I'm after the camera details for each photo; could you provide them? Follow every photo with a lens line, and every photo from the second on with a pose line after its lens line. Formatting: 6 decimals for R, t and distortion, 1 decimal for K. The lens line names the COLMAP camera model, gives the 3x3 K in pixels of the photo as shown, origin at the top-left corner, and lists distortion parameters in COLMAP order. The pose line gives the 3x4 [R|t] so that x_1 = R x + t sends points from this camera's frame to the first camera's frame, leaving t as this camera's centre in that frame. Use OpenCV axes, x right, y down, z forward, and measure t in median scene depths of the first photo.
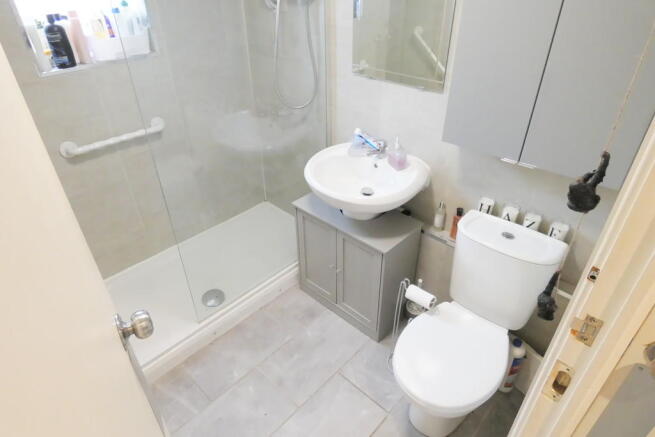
lens RADIAL K [[385.2, 0, 327.5], [0, 385.2, 218.5], [0, 0, 1]] dist [-0.023948, -0.001438]
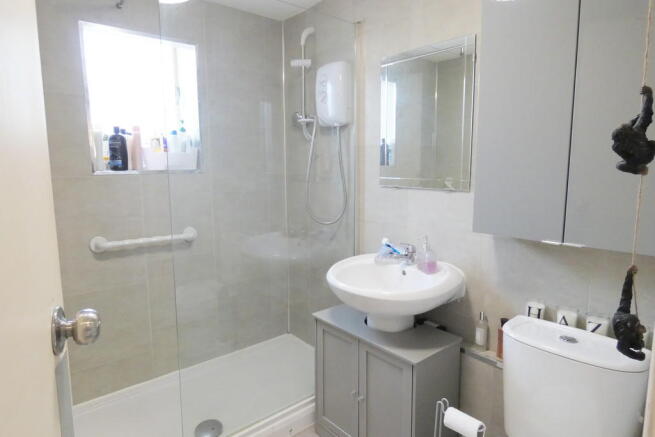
lens RADIAL K [[388.0, 0, 327.5], [0, 388.0, 218.5], [0, 0, 1]] dist [-0.000510, -0.001388]
pose [[0.993890, 0.022435, -0.108068, 0.040619], [-0.067486, 0.898299, -0.434171, 0.165387], [0.087337, 0.438812, 0.894325, 0.094013]]
